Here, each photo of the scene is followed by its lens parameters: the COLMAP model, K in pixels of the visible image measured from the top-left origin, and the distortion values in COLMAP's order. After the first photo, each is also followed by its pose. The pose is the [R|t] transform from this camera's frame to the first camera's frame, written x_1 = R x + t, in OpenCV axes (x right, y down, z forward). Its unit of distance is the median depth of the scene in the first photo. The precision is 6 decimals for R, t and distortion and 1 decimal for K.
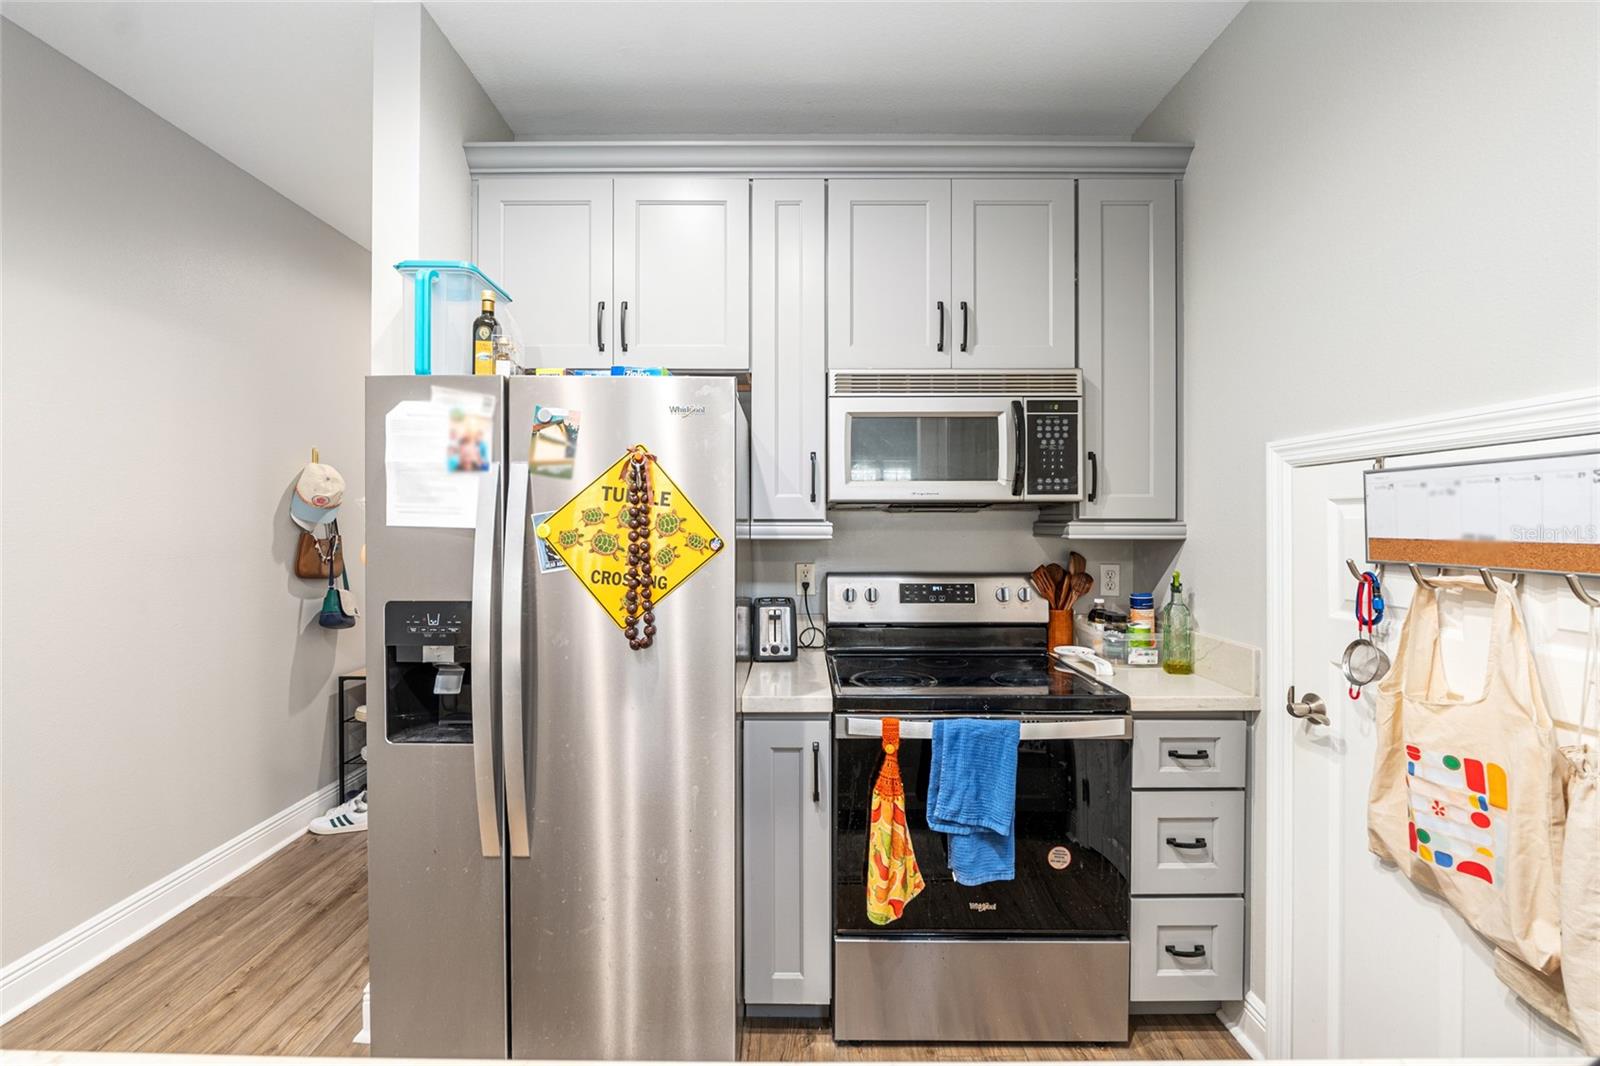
lens RADIAL K [[656.5, 0, 791.7], [0, 656.5, 526.3], [0, 0, 1]] dist [-0.017498, 0.002028]
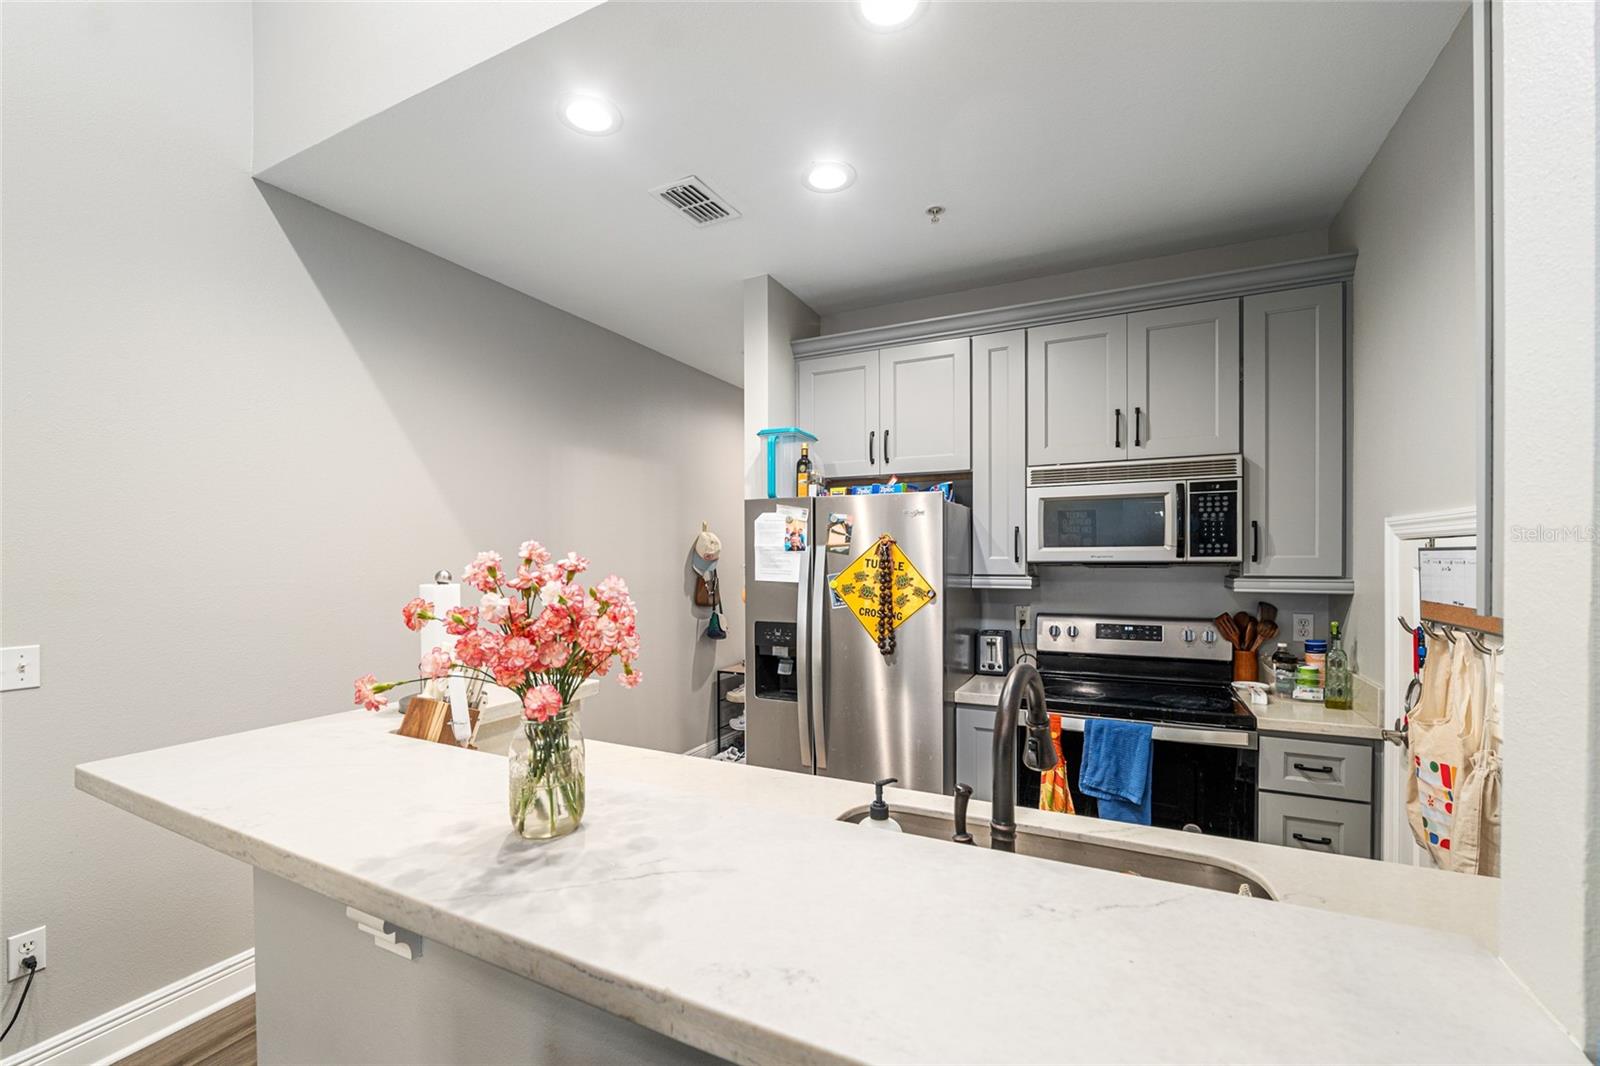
lens RADIAL K [[656.5, 0, 796.8], [0, 656.5, 566.7], [0, 0, 1]] dist [-0.017498, 0.002028]
pose [[0.899287, 0.002150, -0.437353, 0.280157], [0.002590, 0.999944, 0.010240, -0.054580], [0.437351, -0.010341, 0.899231, -0.581216]]
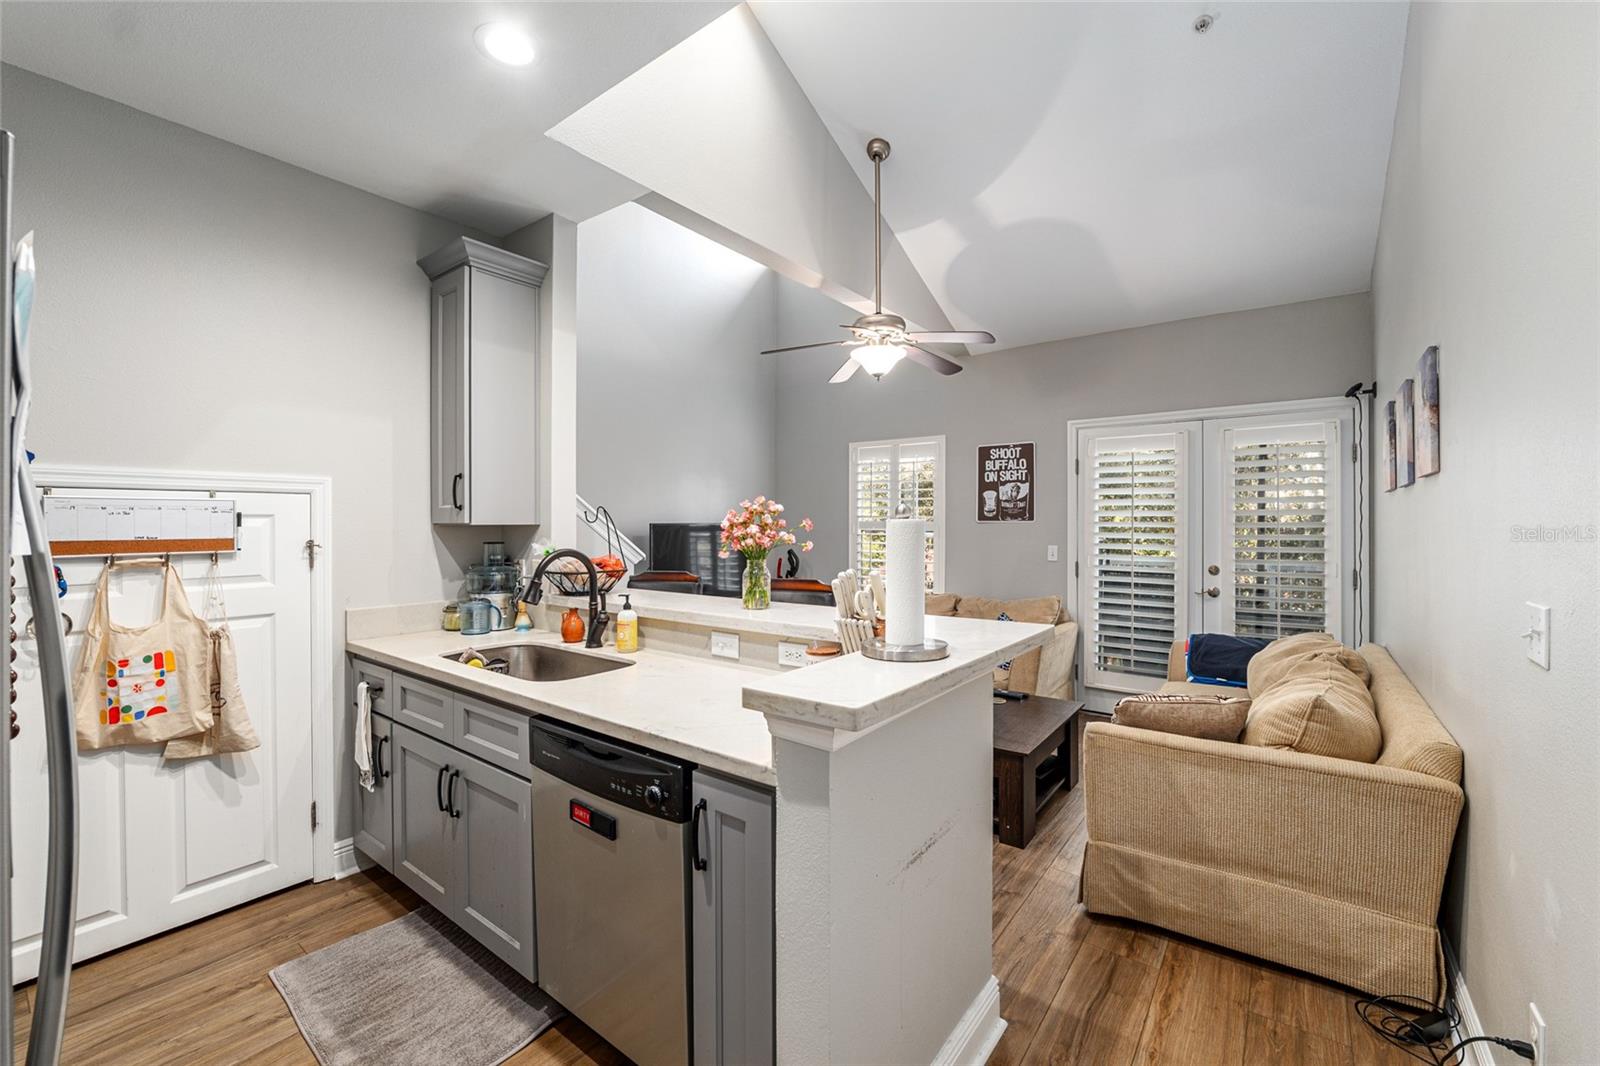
lens RADIAL K [[656.5, 0, 799.2], [0, 656.5, 524.0], [0, 0, 1]] dist [-0.017498, 0.002028]
pose [[-0.799830, -0.000618, 0.600226, -1.127483], [0.004183, 0.999969, 0.006603, -0.019399], [-0.600212, 0.007792, -0.799803, 0.958649]]
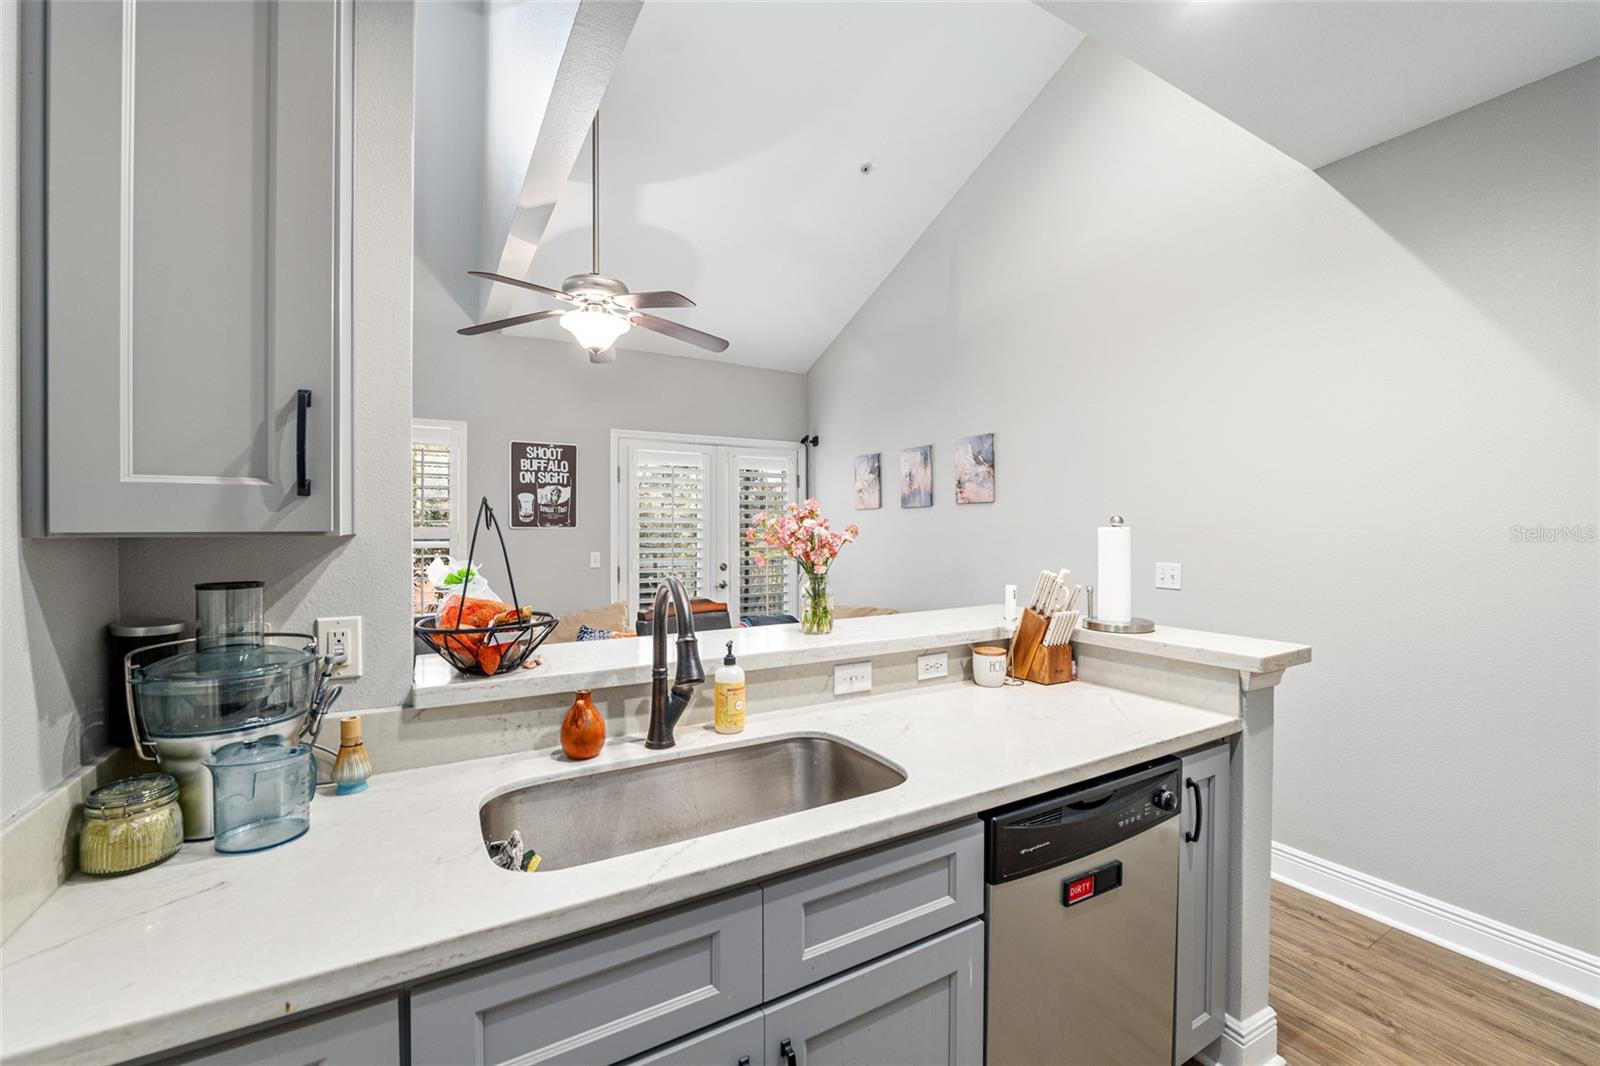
lens RADIAL K [[656.5, 0, 795.5], [0, 656.5, 530.2], [0, 0, 1]] dist [-0.017498, 0.002028]
pose [[-0.864422, 0.002273, -0.502762, 0.493287], [-0.002265, 0.999962, 0.008414, -0.022202], [0.502762, 0.008412, -0.864384, 0.878407]]
